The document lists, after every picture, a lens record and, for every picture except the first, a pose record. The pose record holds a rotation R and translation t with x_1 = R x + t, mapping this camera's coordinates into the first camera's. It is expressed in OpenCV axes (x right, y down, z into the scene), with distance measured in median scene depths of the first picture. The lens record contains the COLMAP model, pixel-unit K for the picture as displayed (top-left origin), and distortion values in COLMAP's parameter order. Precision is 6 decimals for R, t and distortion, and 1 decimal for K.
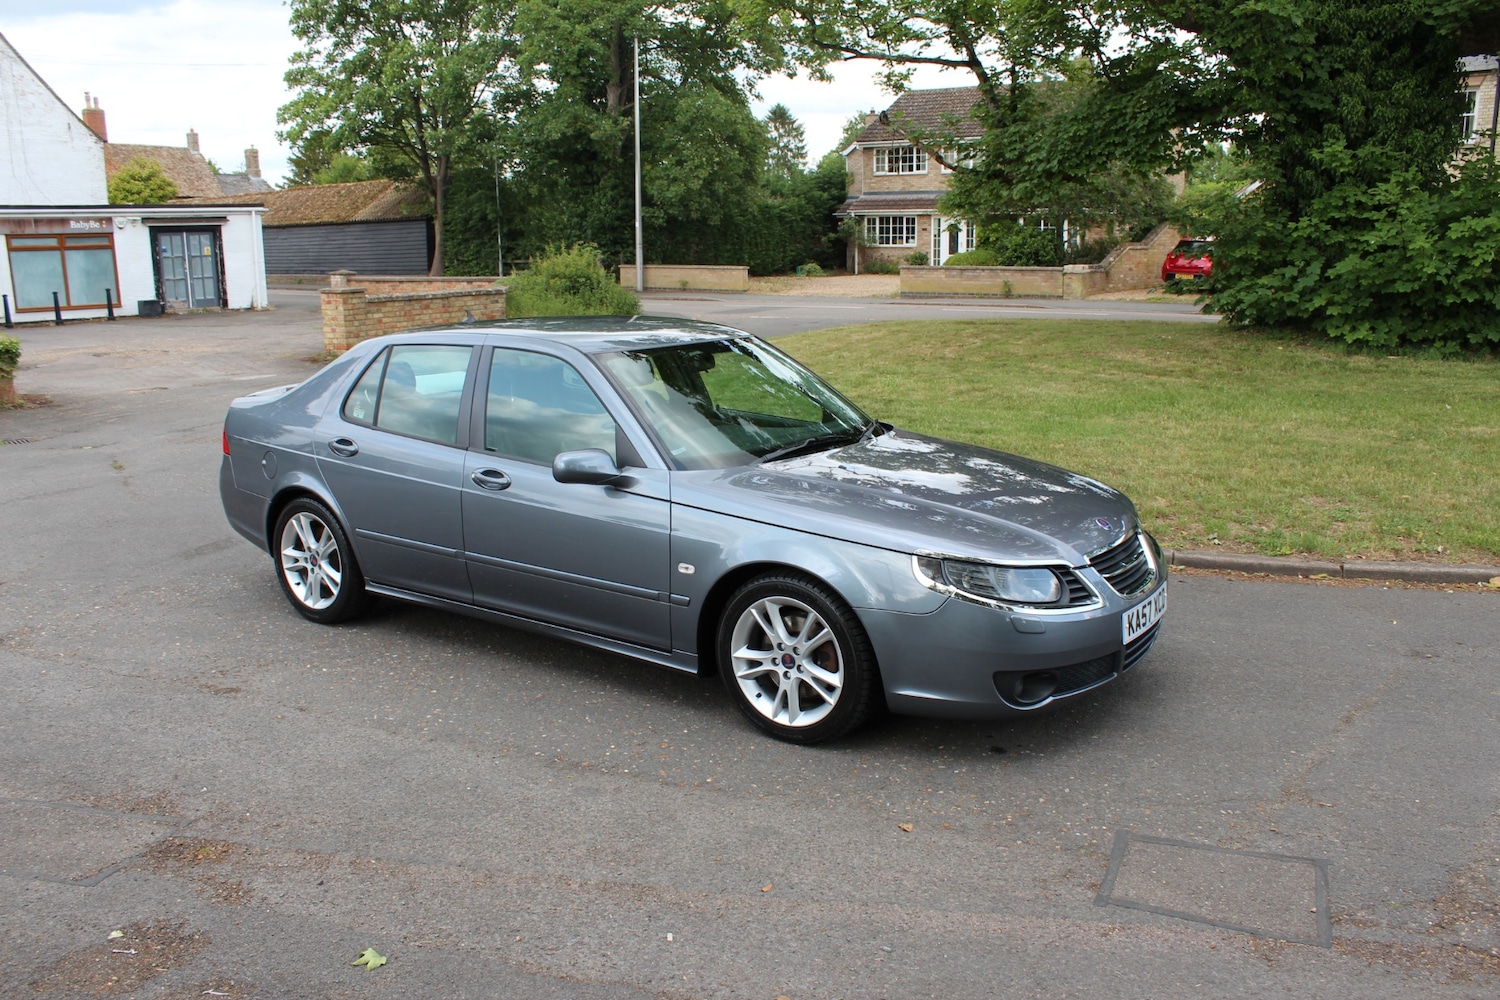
lens RADIAL K [[1241.0, 0, 770.1], [0, 1241.0, 508.0], [0, 0, 1]] dist [-0.170097, 0.150863]
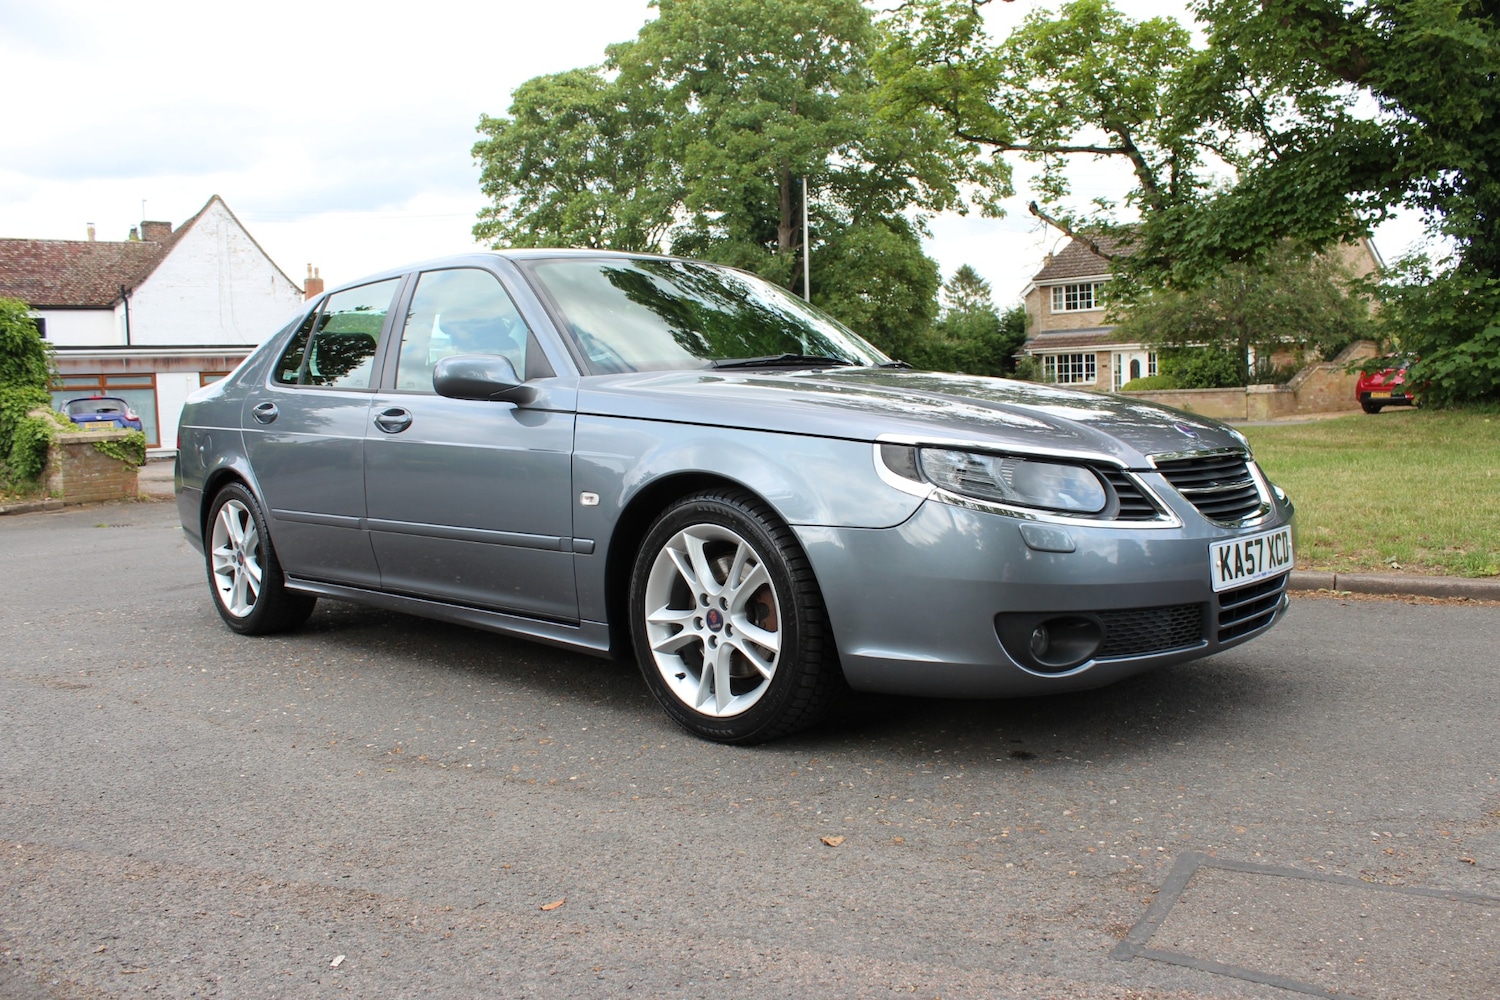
lens RADIAL K [[1241.0, 0, 770.1], [0, 1241.0, 508.0], [0, 0, 1]] dist [-0.170097, 0.150863]
pose [[0.988169, -0.008085, -0.153156, 0.037459], [-0.011674, 0.991747, -0.127676, 0.036891], [0.152924, 0.127953, 0.979920, 0.078280]]
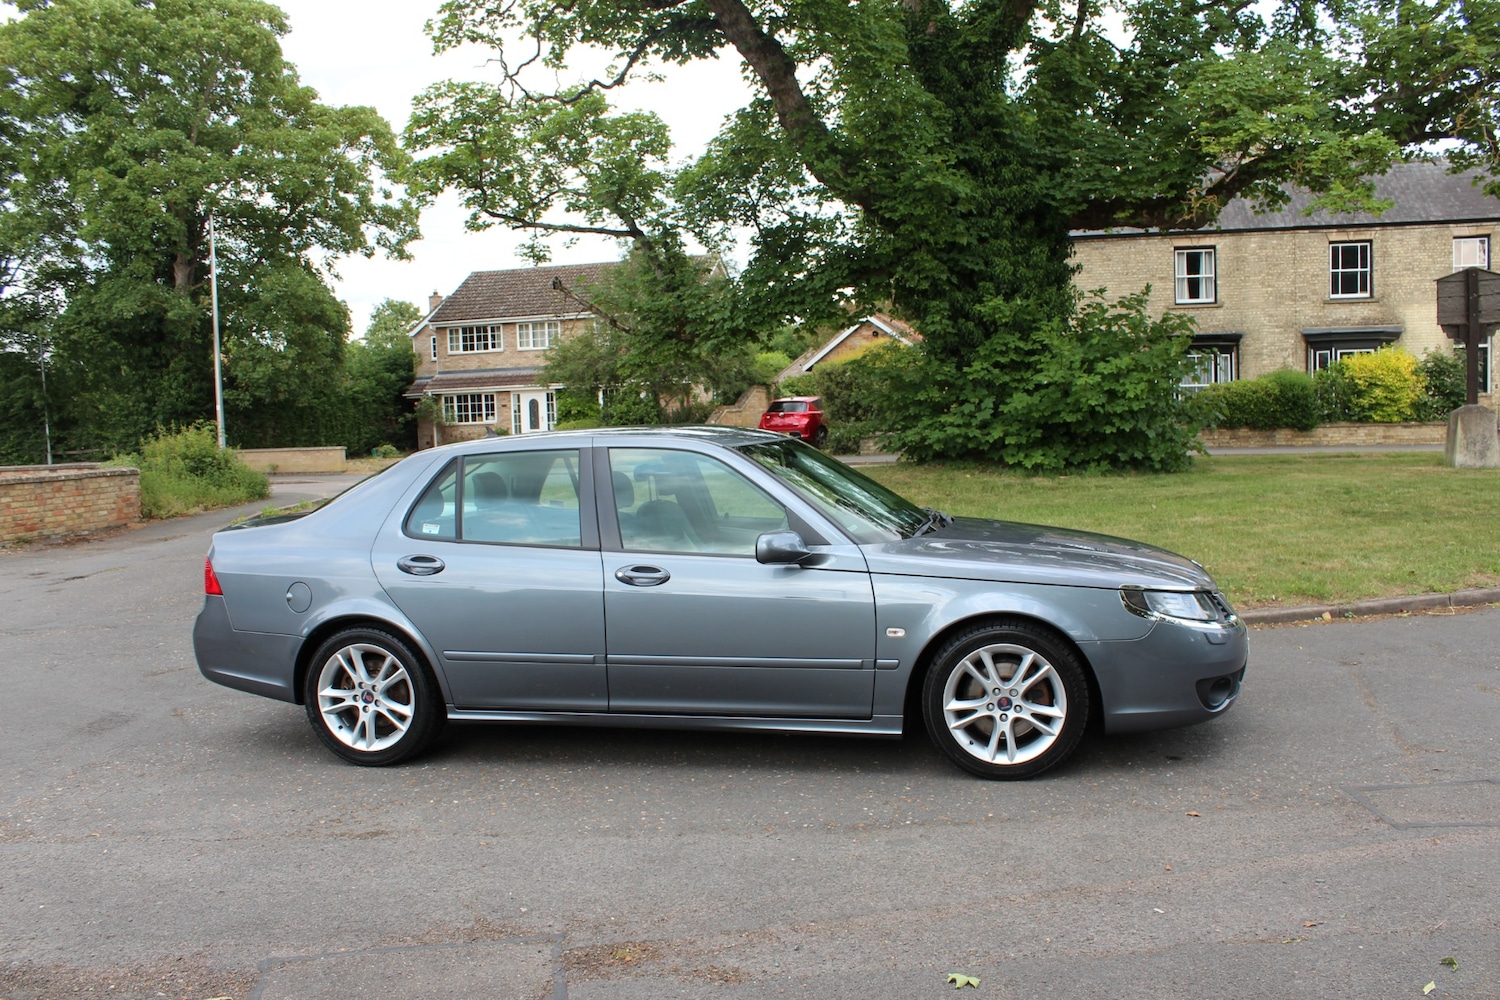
lens RADIAL K [[1230.0, 0, 783.2], [0, 1230.0, 536.6], [0, 0, 1]] dist [-0.168132, 0.149878]
pose [[0.925718, -0.061680, 0.373150, -0.138324], [0.106266, 0.989286, -0.100101, 0.015886], [-0.362978, 0.132318, 0.922355, 0.013773]]
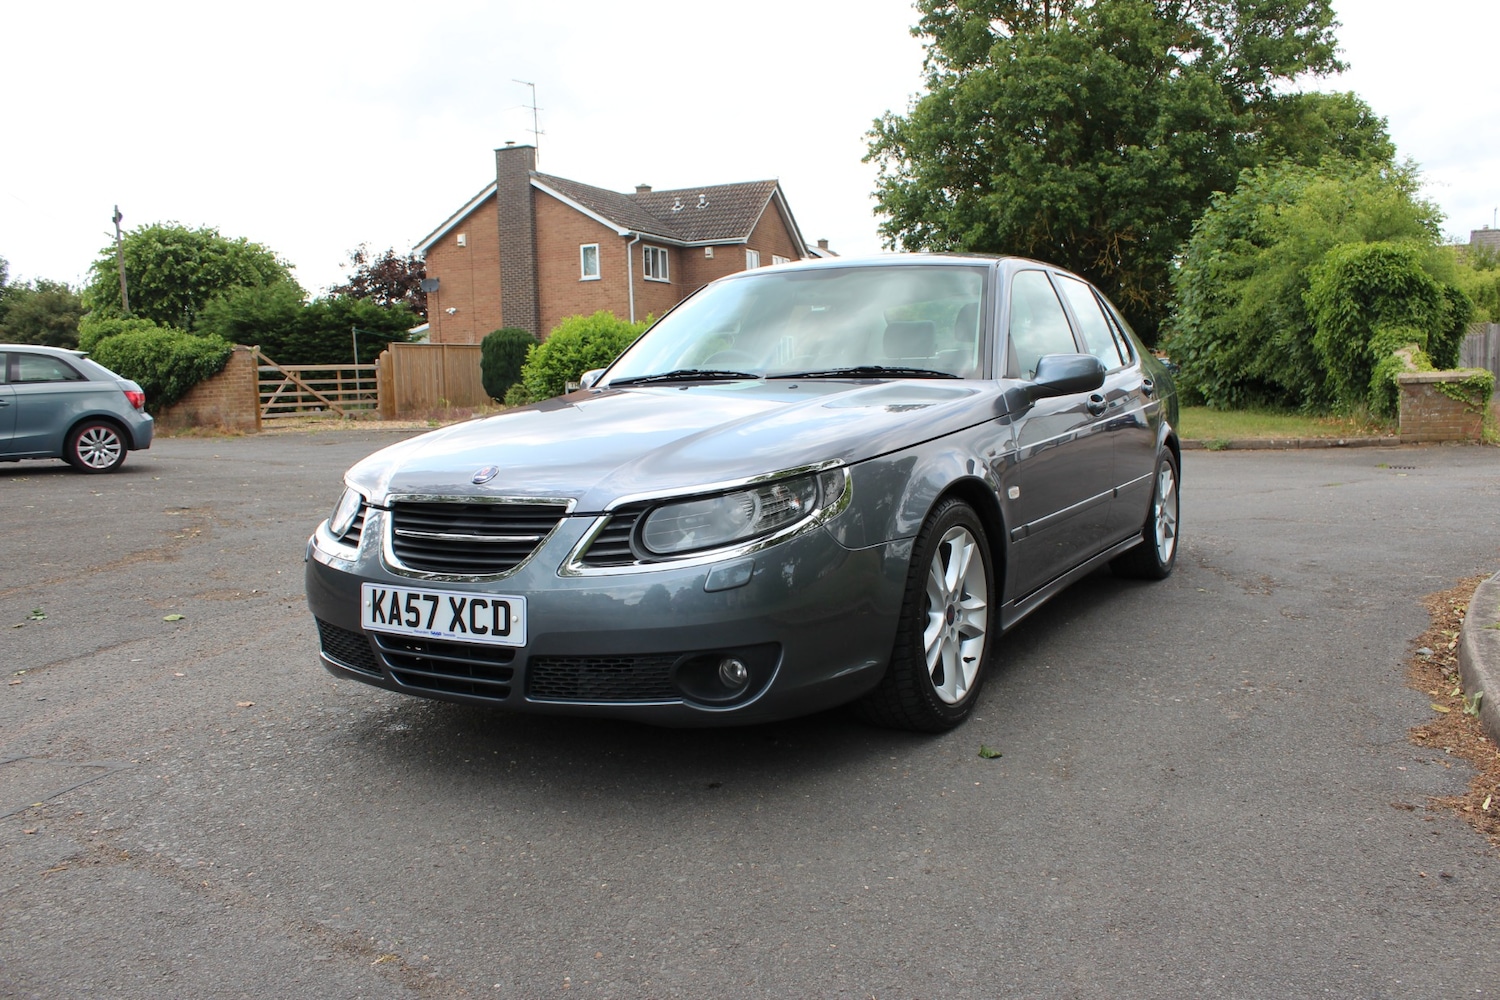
lens RADIAL K [[1241.0, 0, 770.1], [0, 1241.0, 508.0], [0, 0, 1]] dist [-0.170097, 0.150863]
pose [[0.090319, 0.110960, -0.989712, 0.238389], [-0.181378, 0.978987, 0.093205, -0.014784], [0.979257, 0.171094, 0.108547, 0.275293]]
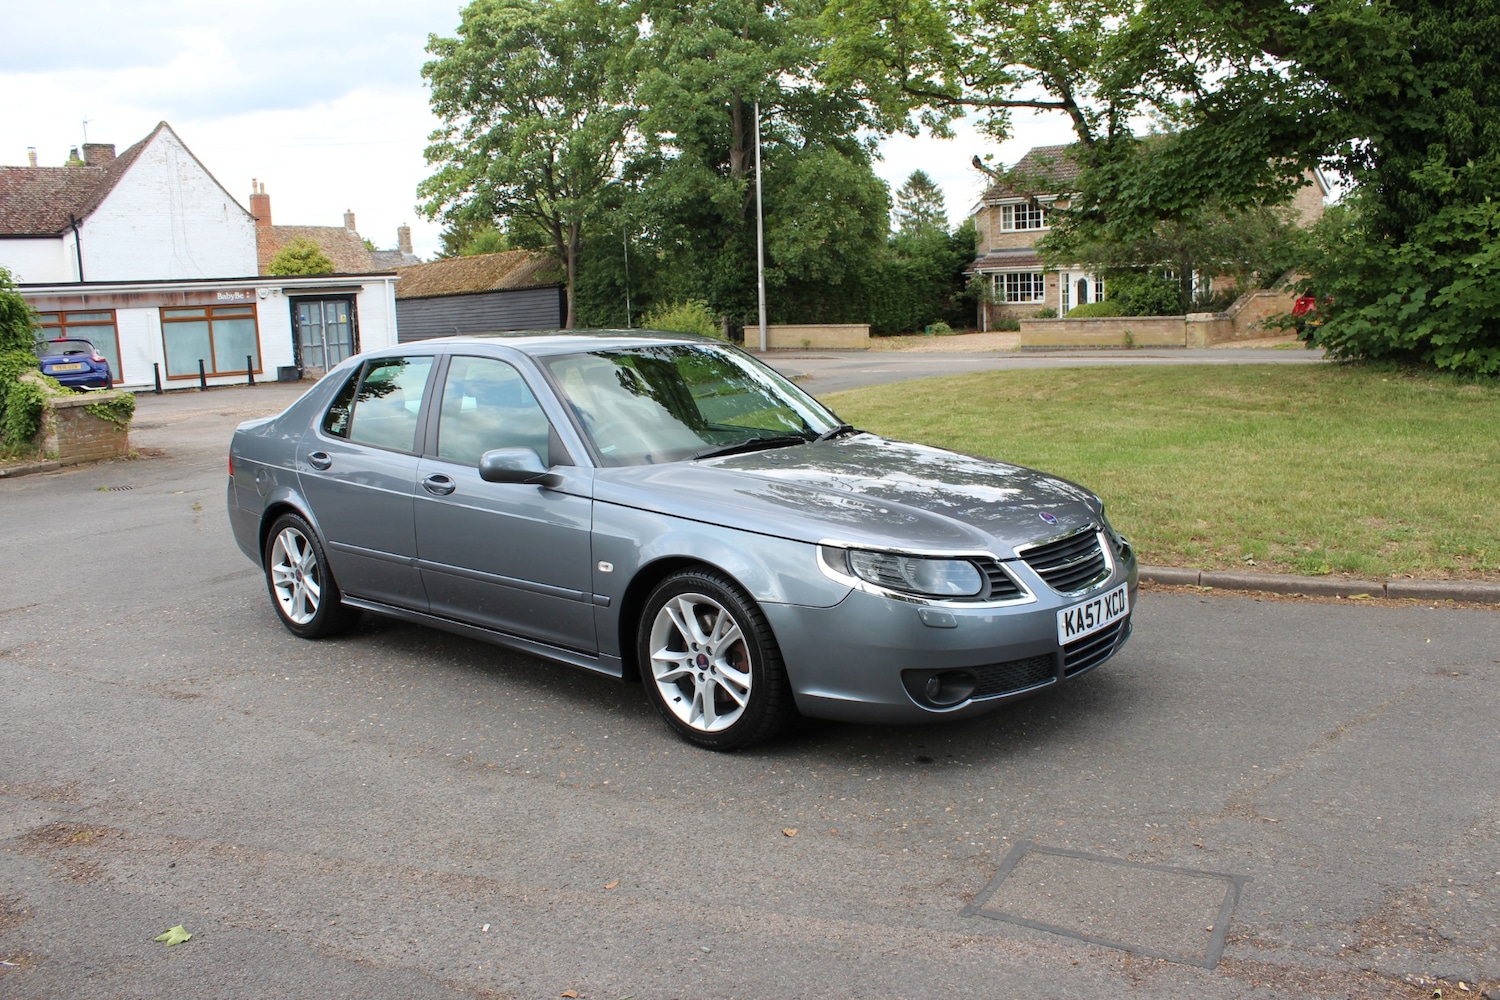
lens RADIAL K [[1241.0, 0, 770.1], [0, 1241.0, 508.0], [0, 0, 1]] dist [-0.170097, 0.150863]
pose [[0.993094, -0.008232, -0.117035, 0.043987], [0.002019, 0.998587, -0.053107, 0.013850], [0.117307, 0.052504, 0.991707, 0.014006]]
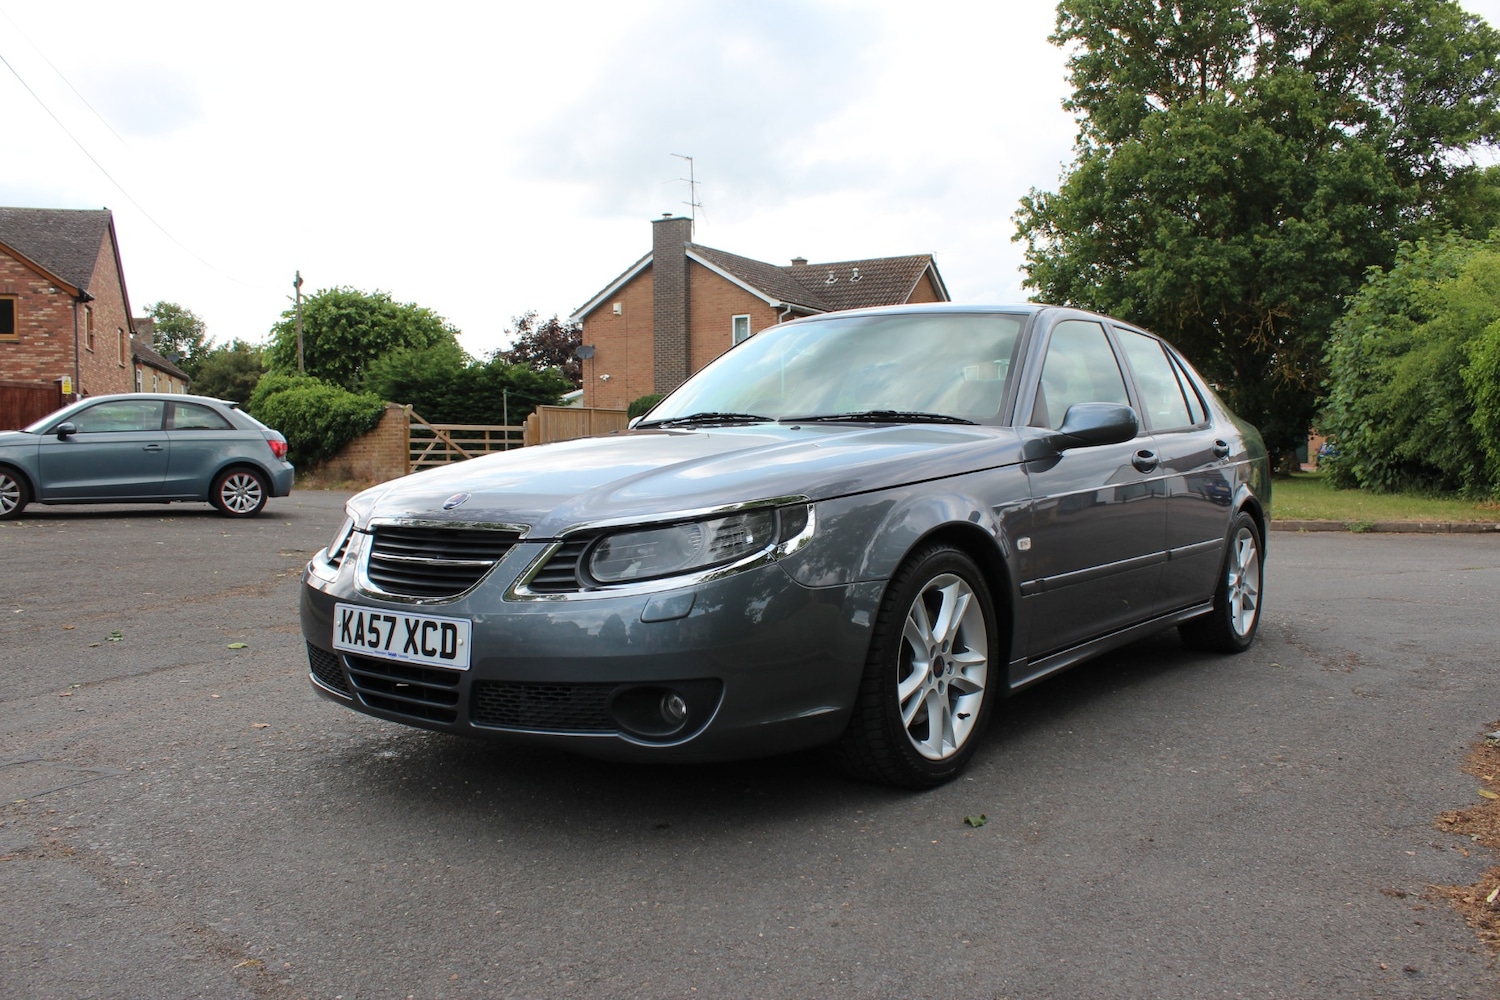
lens RADIAL K [[1242.5, 0, 768.9], [0, 1242.5, 506.5], [0, 0, 1]] dist [-0.166572, 0.148643]
pose [[-0.039560, 0.050935, -0.997918, 0.235182], [-0.204710, 0.977104, 0.057987, -0.014338], [0.978023, 0.206577, -0.028227, 0.301427]]
